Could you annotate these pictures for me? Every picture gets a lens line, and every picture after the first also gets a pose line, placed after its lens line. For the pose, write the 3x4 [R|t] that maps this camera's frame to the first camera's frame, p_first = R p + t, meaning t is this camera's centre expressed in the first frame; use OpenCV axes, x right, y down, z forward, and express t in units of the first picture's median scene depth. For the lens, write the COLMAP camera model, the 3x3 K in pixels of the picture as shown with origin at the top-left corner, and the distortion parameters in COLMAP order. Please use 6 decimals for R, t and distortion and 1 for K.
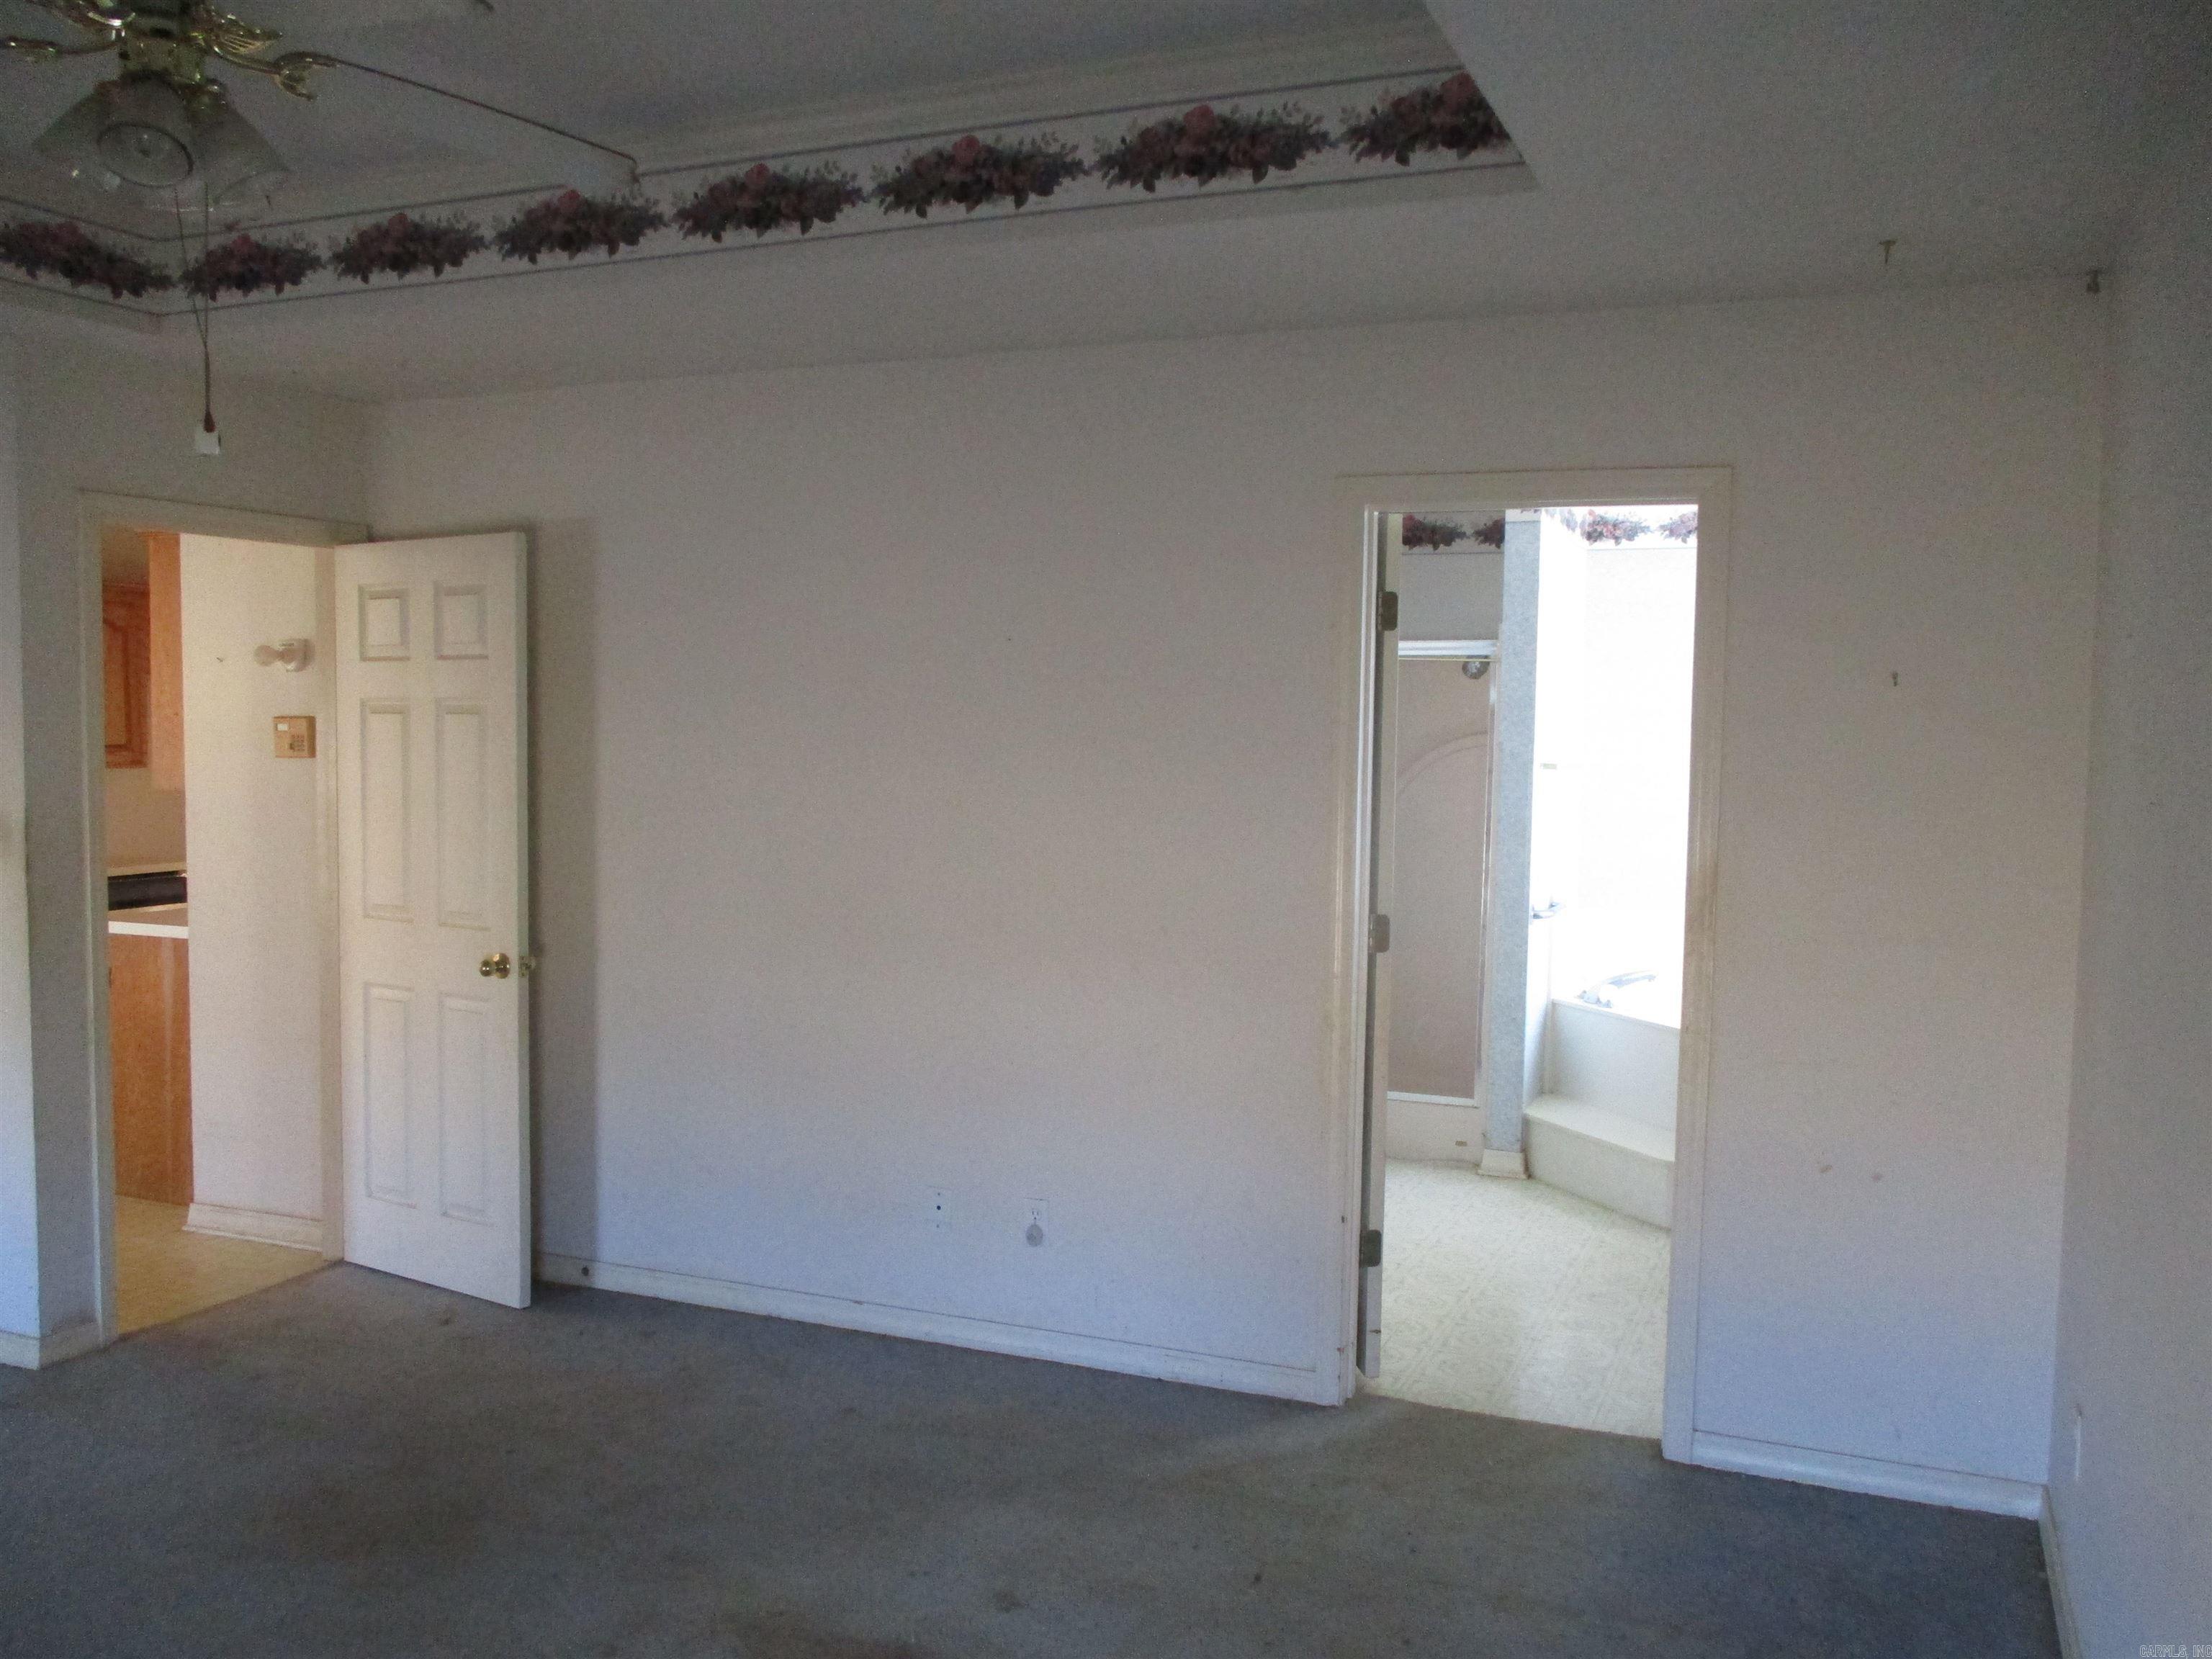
lens RADIAL K [[1823.4, 0, 1116.5], [0, 1823.4, 836.7], [0, 0, 1]] dist [-0.031219, -0.000489]
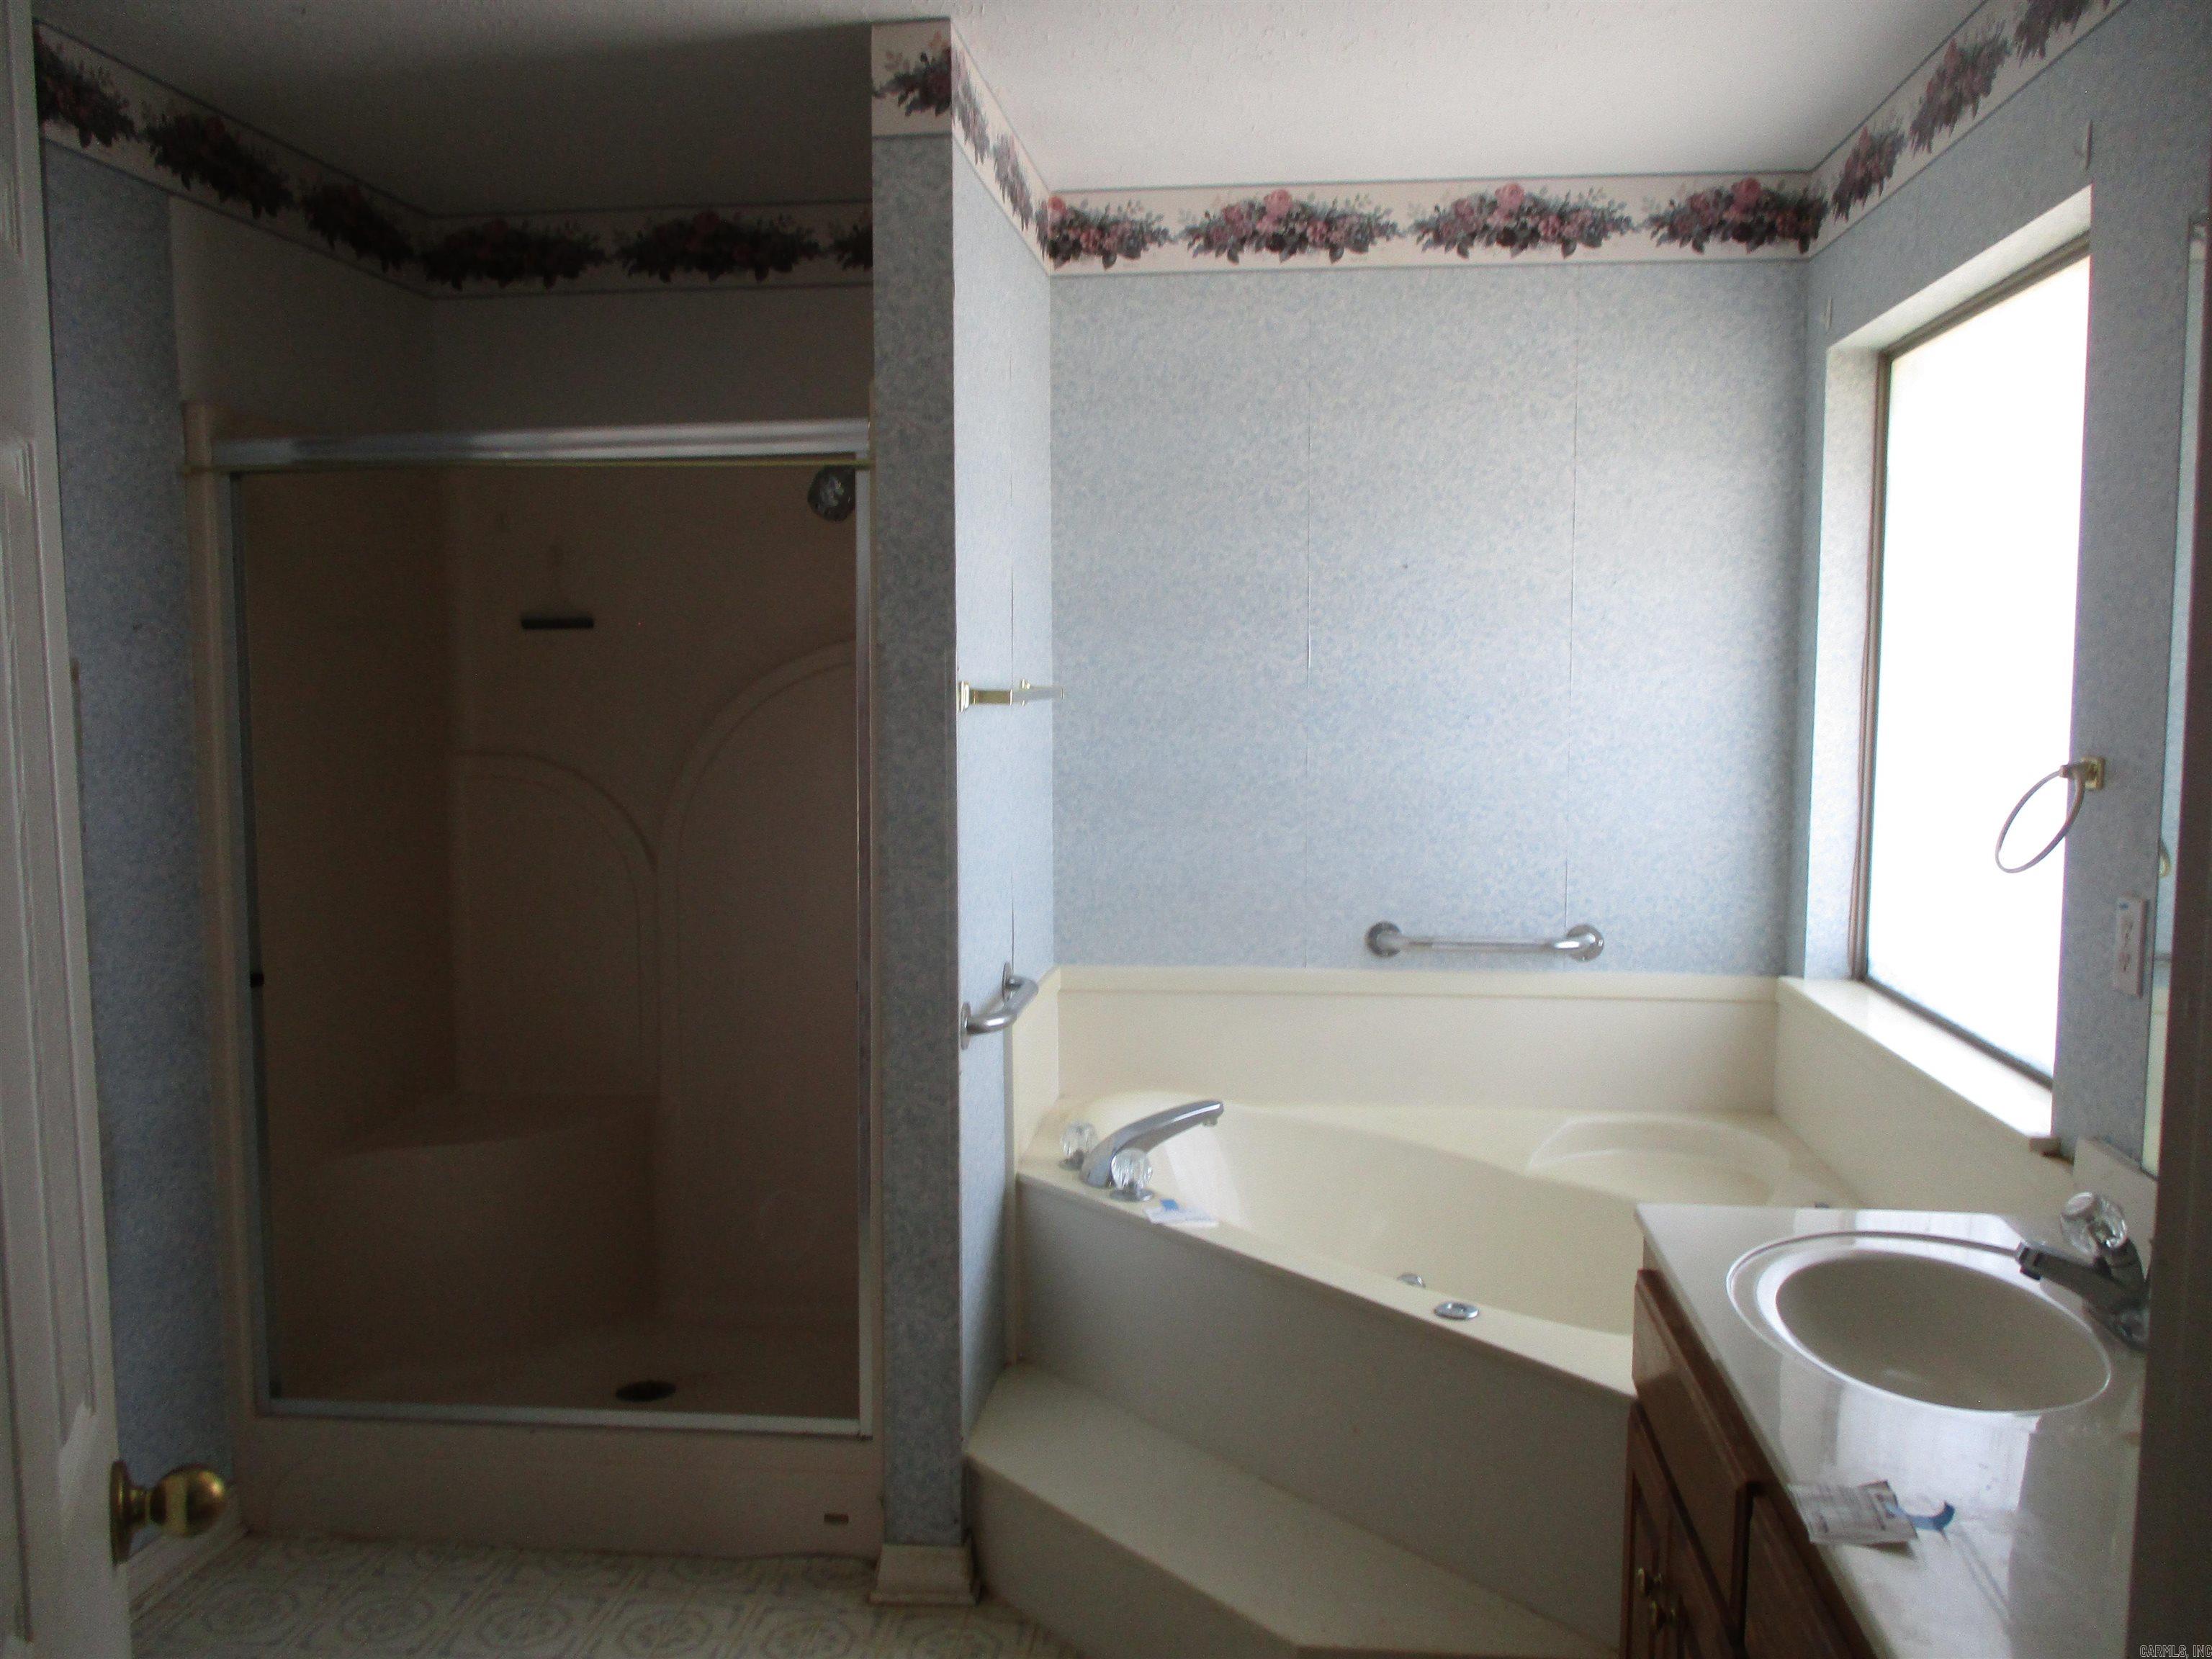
lens RADIAL K [[1823.4, 0, 1108.9], [0, 1823.4, 829.0], [0, 0, 1]] dist [-0.031219, -0.000489]
pose [[0.957767, -0.043253, 0.284273, 0.134953], [0.033502, 0.998674, 0.039077, -0.022488], [-0.285586, -0.027904, 0.957947, 0.553702]]
